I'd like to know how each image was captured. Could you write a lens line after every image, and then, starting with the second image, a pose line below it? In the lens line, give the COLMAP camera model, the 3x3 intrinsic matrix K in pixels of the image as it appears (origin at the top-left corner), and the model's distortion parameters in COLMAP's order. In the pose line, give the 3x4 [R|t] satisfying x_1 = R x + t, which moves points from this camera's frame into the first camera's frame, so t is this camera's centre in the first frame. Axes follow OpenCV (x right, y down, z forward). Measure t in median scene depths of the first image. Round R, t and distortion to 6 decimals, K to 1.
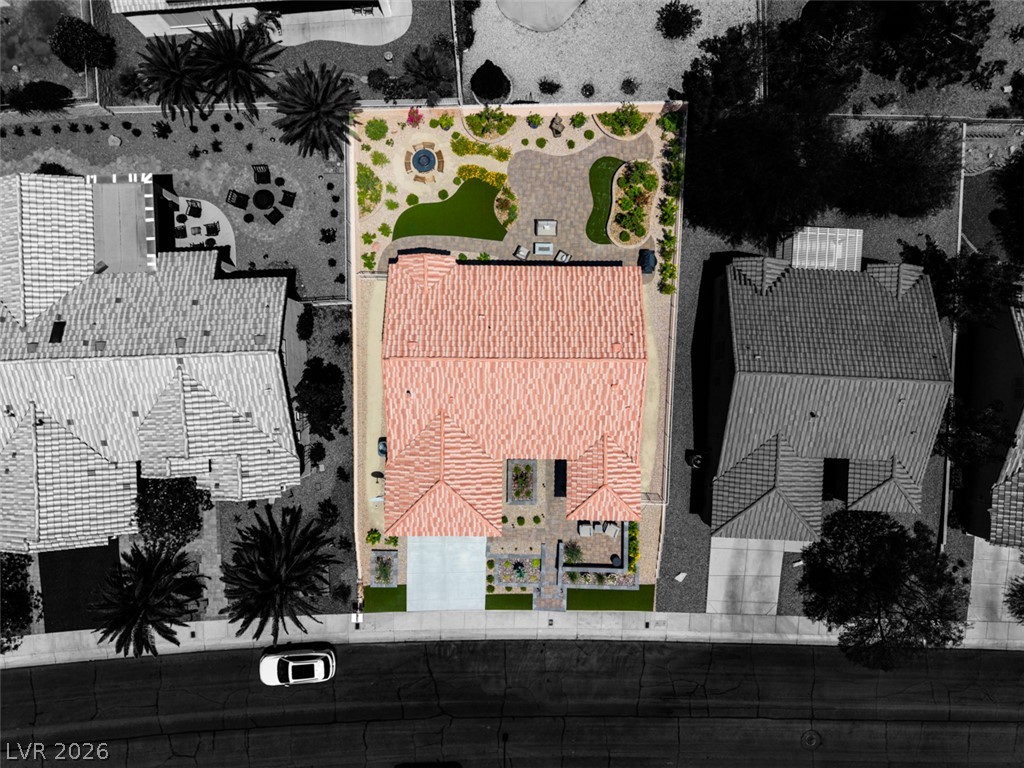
lens RADIAL K [[695.1, 0, 512.0], [0, 695.1, 384.0], [0, 0, 1]] dist [0.048905, -0.062570]
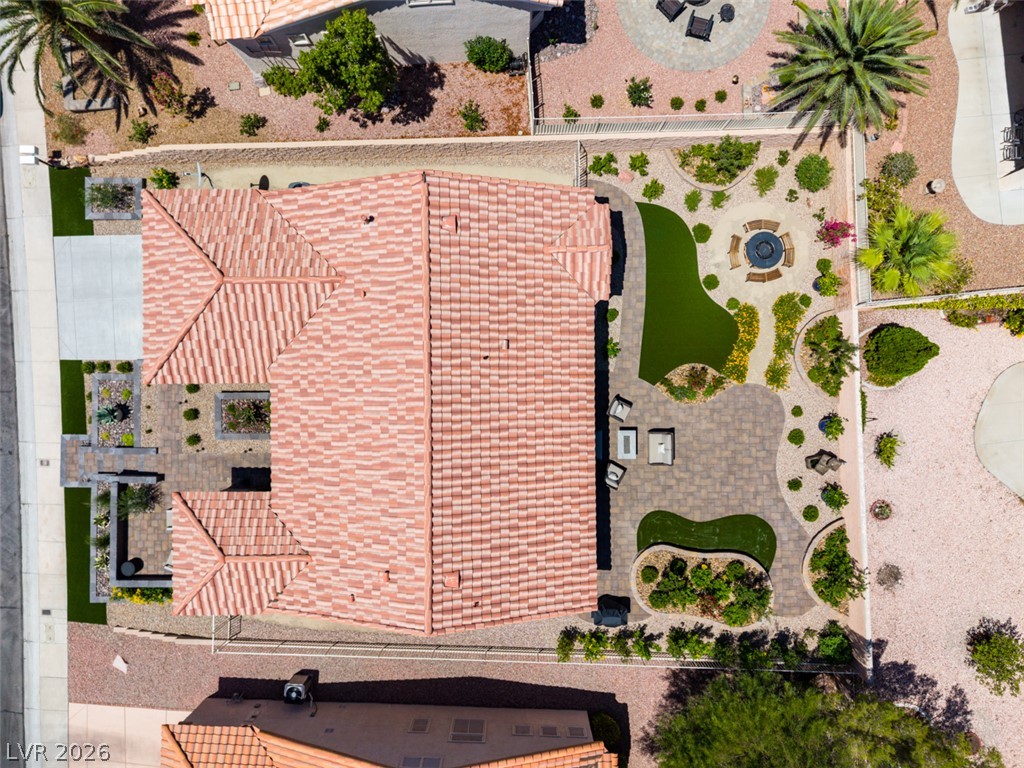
lens RADIAL K [[695.1, 0, 512.0], [0, 695.1, 384.0], [0, 0, 1]] dist [0.048905, -0.062570]
pose [[0.015881, 0.999827, -0.009700, -0.003836], [-0.999862, 0.015928, 0.004710, -0.094275], [0.004864, 0.009624, 0.999942, 0.372725]]
